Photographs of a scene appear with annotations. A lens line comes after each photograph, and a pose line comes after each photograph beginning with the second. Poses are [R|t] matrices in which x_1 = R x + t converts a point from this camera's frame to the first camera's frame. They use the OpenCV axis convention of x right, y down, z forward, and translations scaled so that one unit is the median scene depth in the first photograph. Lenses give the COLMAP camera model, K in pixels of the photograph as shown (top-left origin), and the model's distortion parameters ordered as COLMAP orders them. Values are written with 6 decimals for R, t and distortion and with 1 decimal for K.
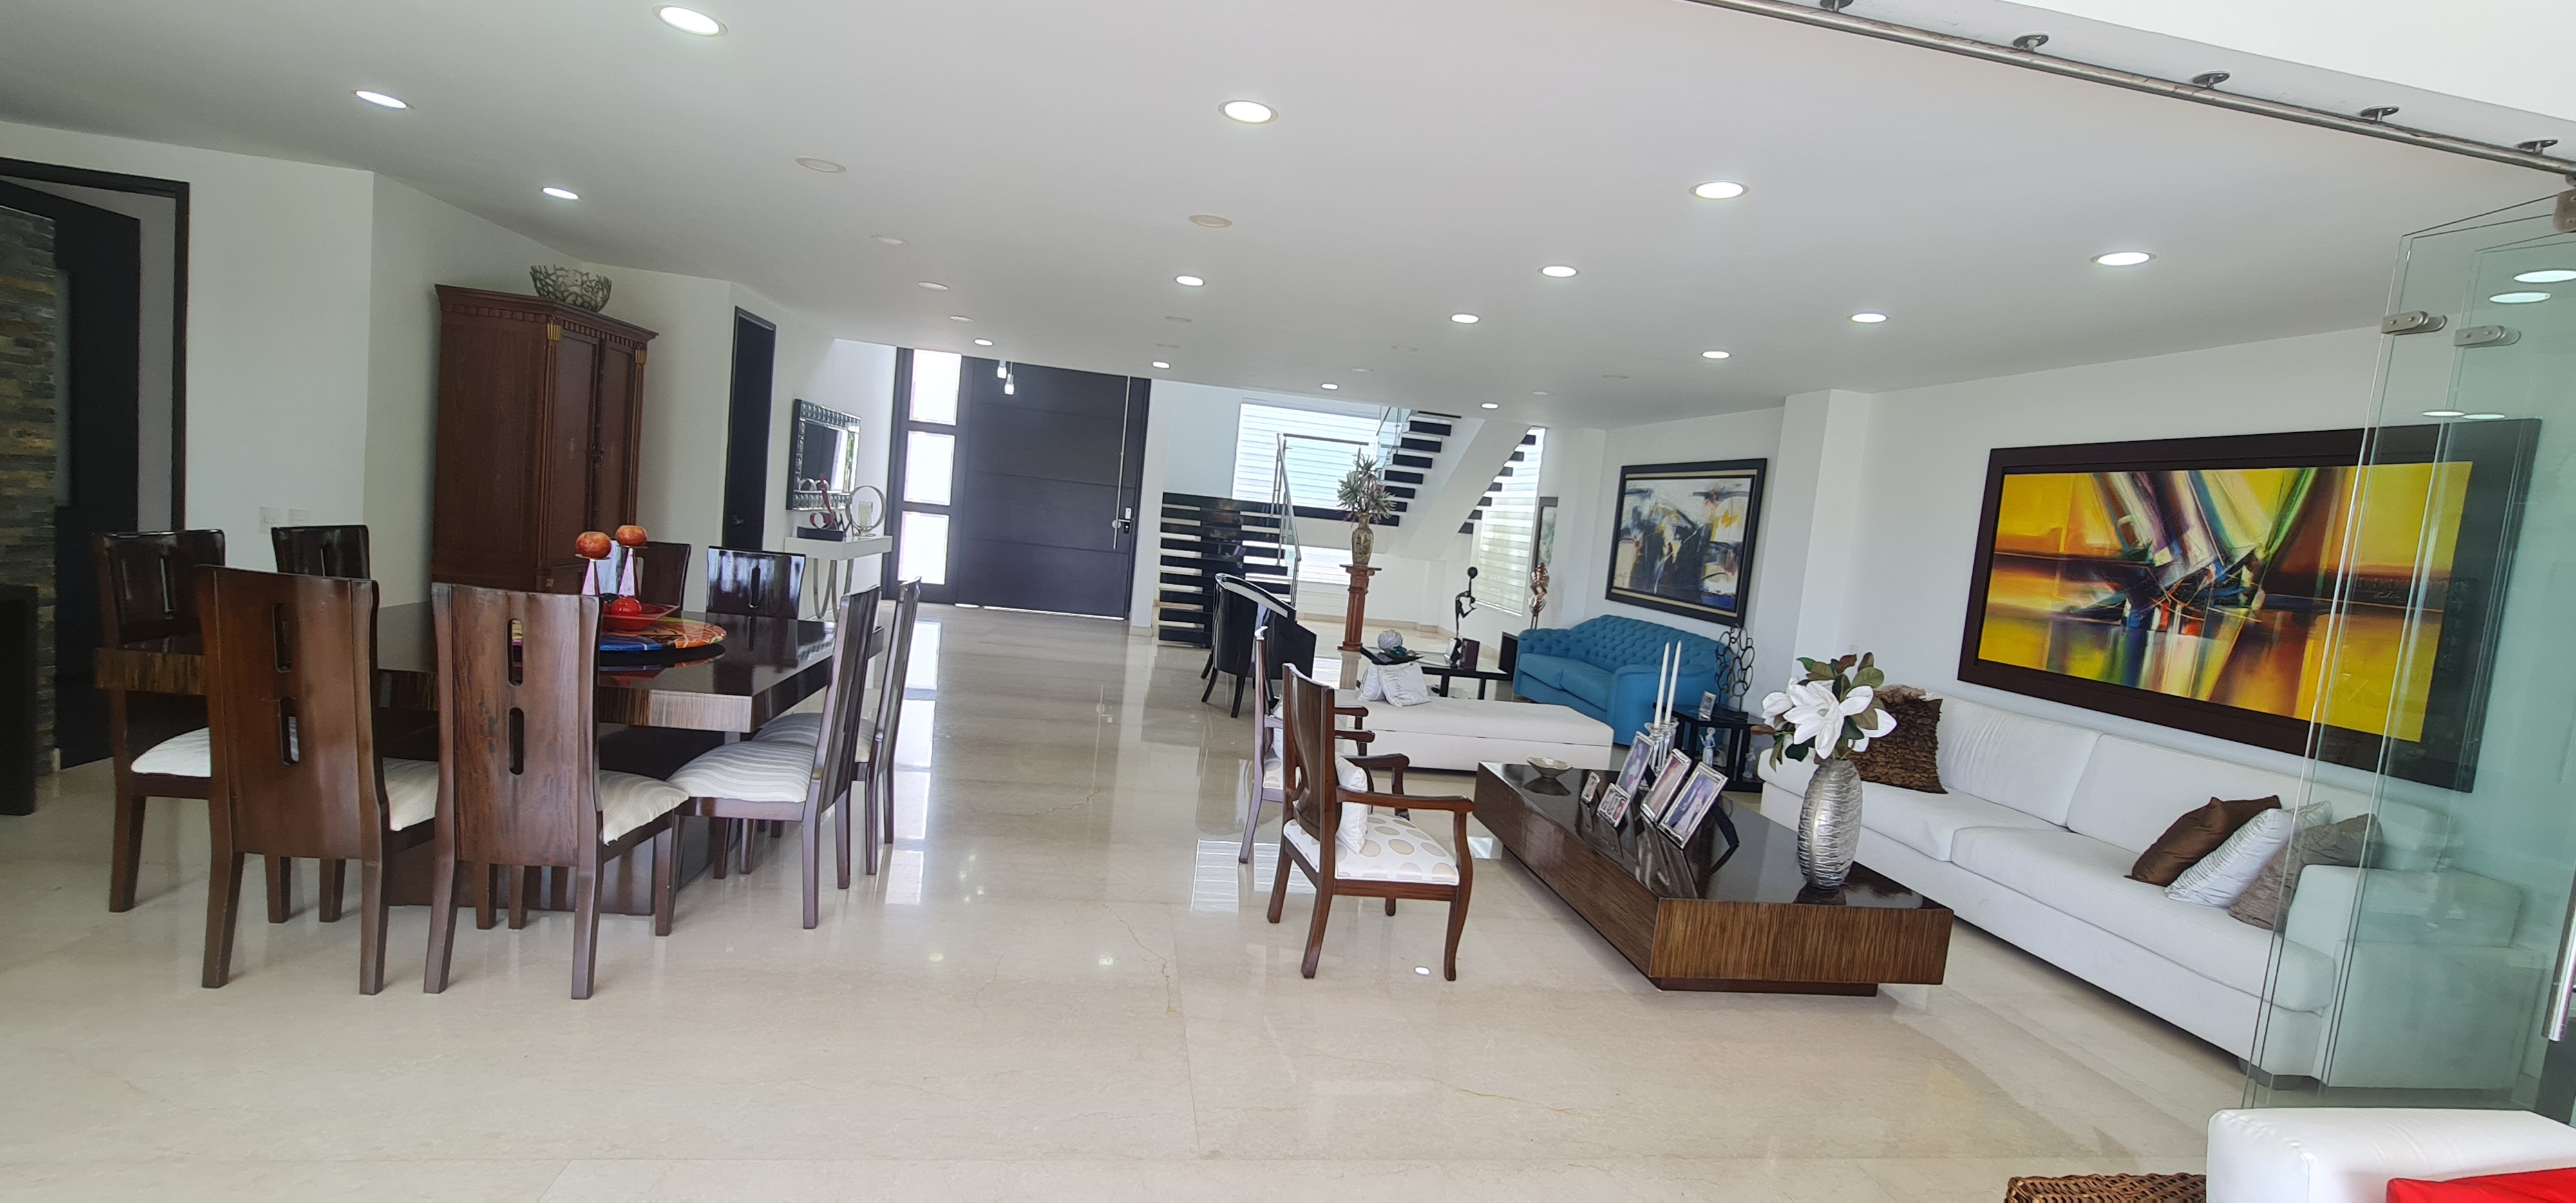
lens RADIAL K [[1057.5, 0, 1288.8], [0, 1057.5, 583.8], [0, 0, 1]] dist [-0.004675, 0.001153]
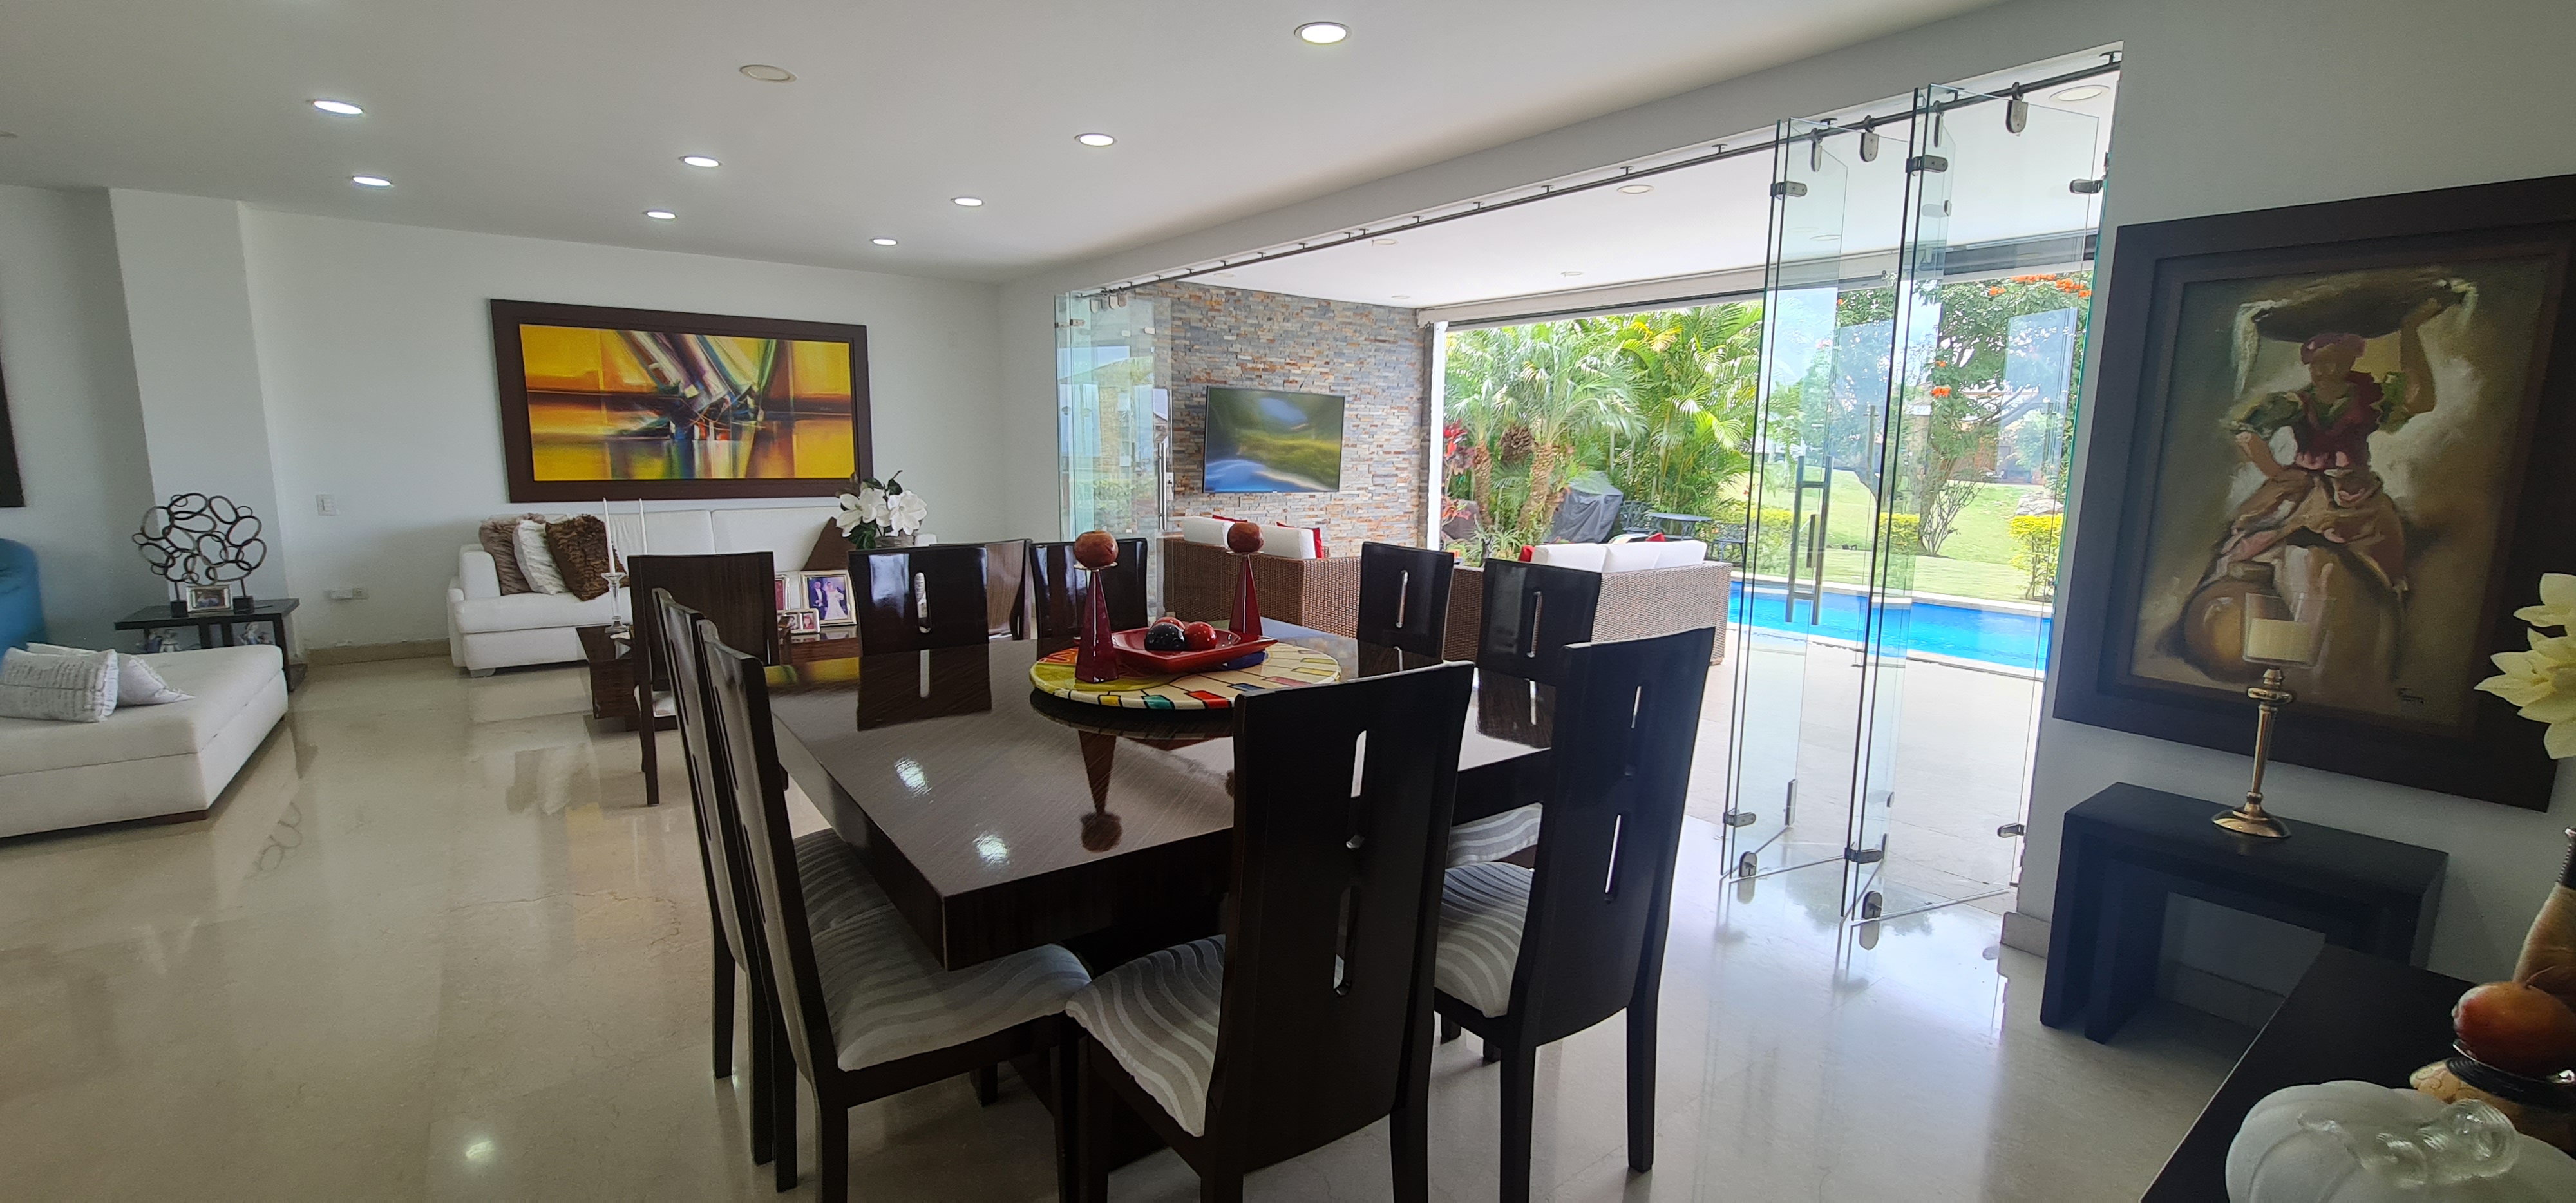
lens RADIAL K [[1057.5, 0, 1301.9], [0, 1057.5, 593.1], [0, 0, 1]] dist [-0.004675, 0.001153]
pose [[-0.468021, -0.234444, 0.852052, -0.889456], [-0.003565, 0.964661, 0.263471, -0.137805], [-0.883710, 0.120272, -0.452318, 0.860434]]
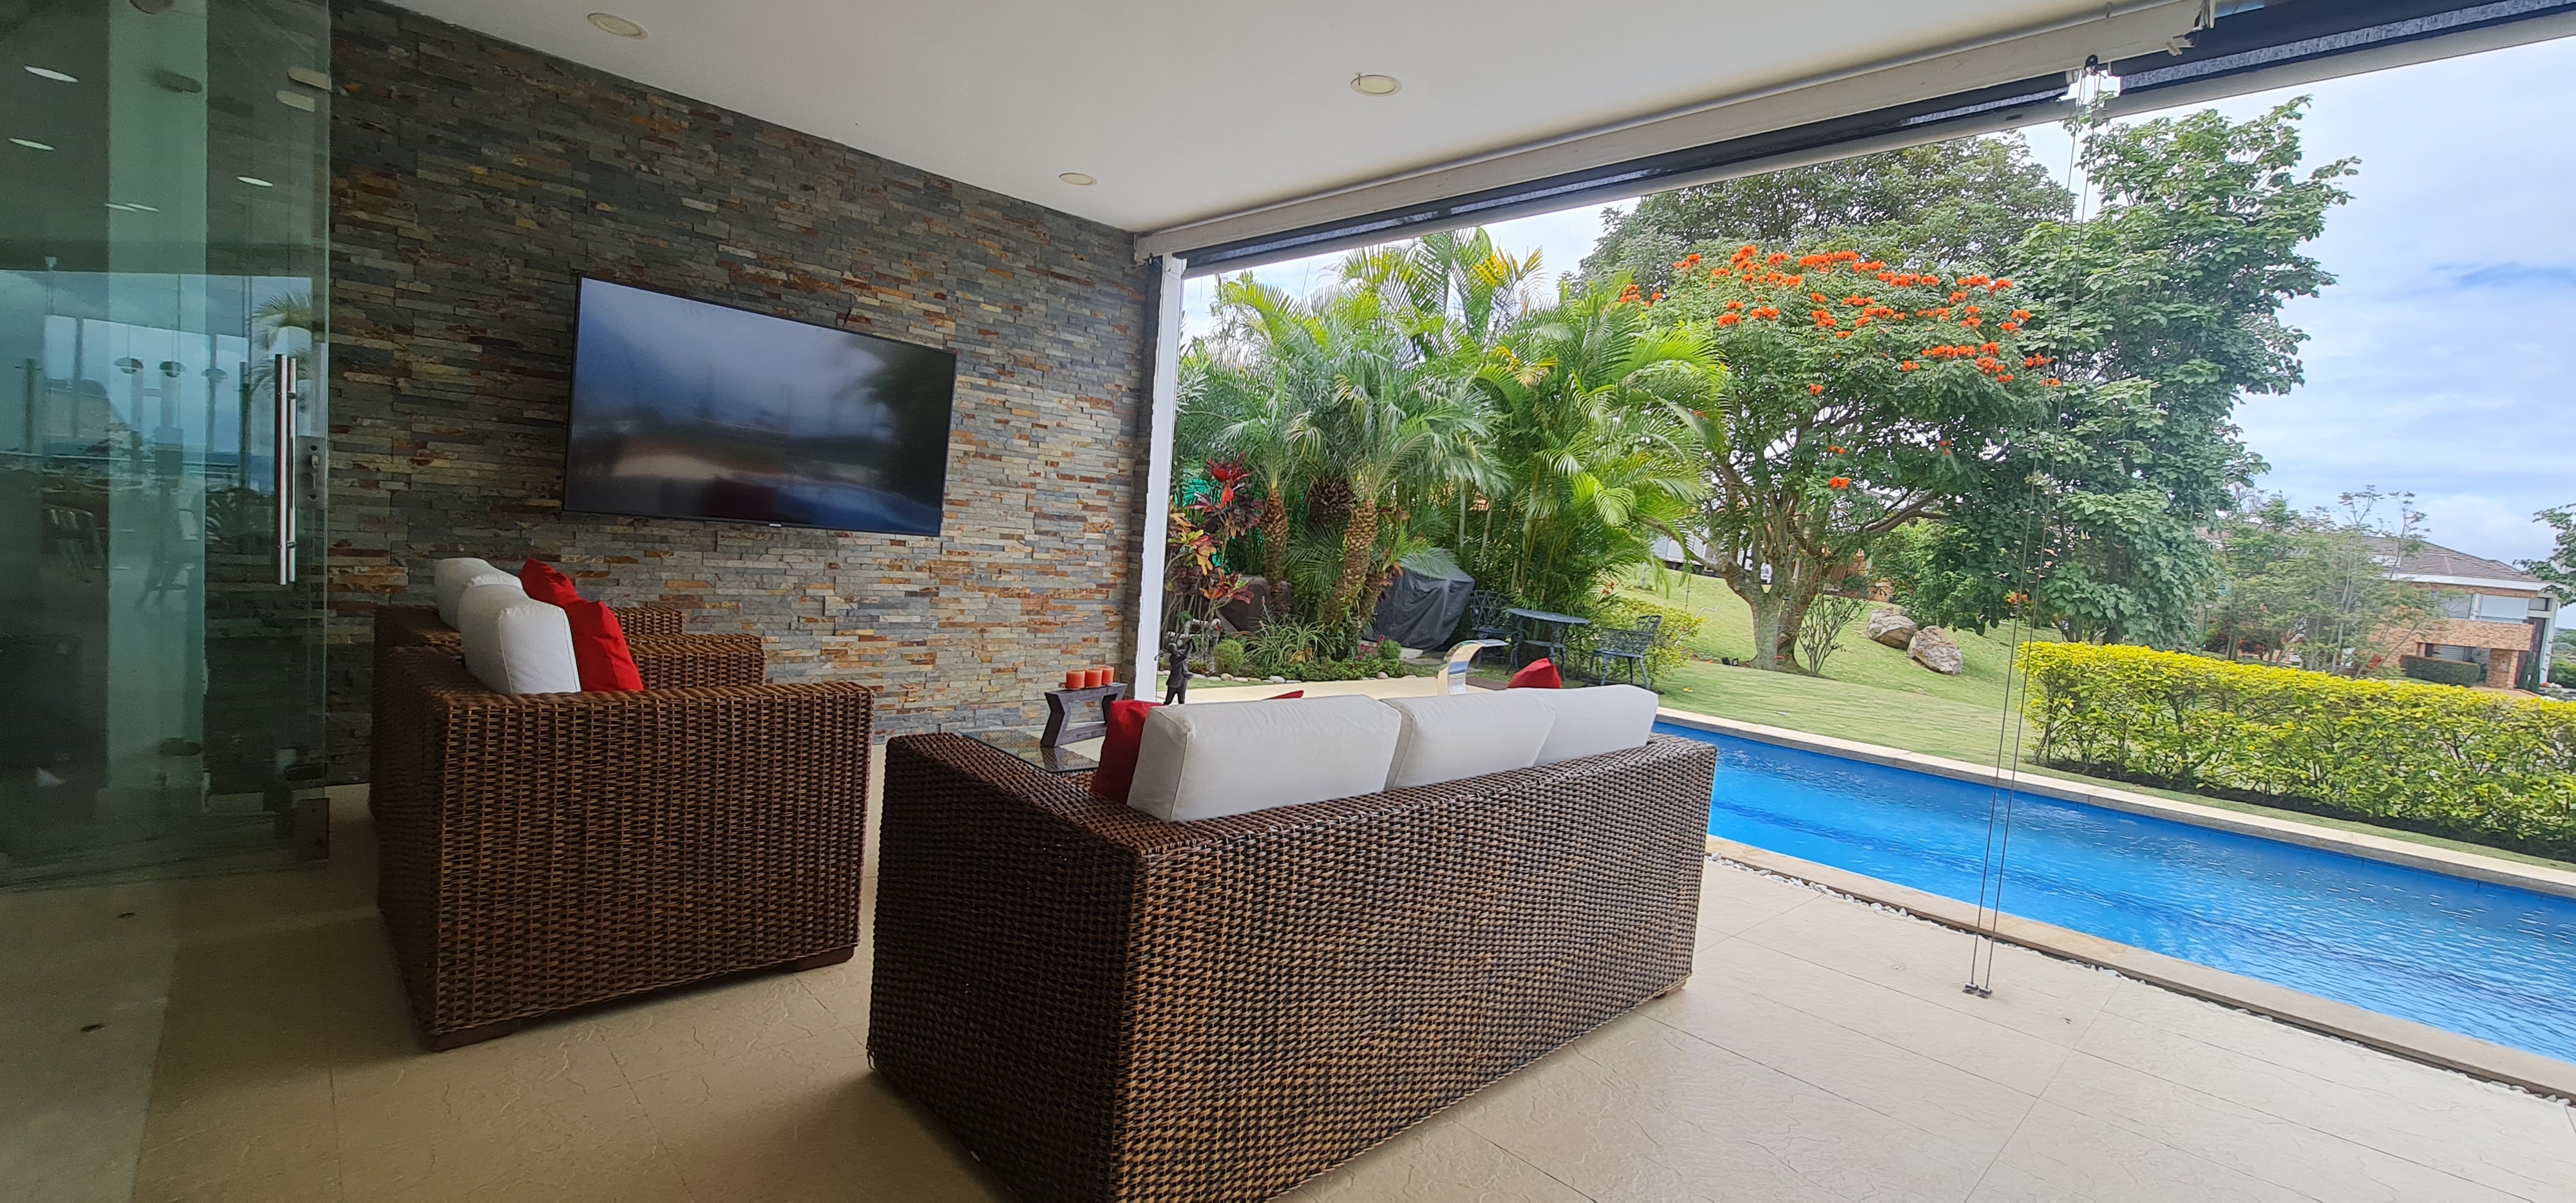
lens RADIAL K [[1057.5, 0, 1302.8], [0, 1057.5, 614.2], [0, 0, 1]] dist [-0.004675, 0.001153]
pose [[-0.566598, -0.212322, 0.796170, -0.294194], [-0.081713, 0.975947, 0.202113, 0.020909], [-0.819933, 0.049459, -0.570320, 0.248731]]
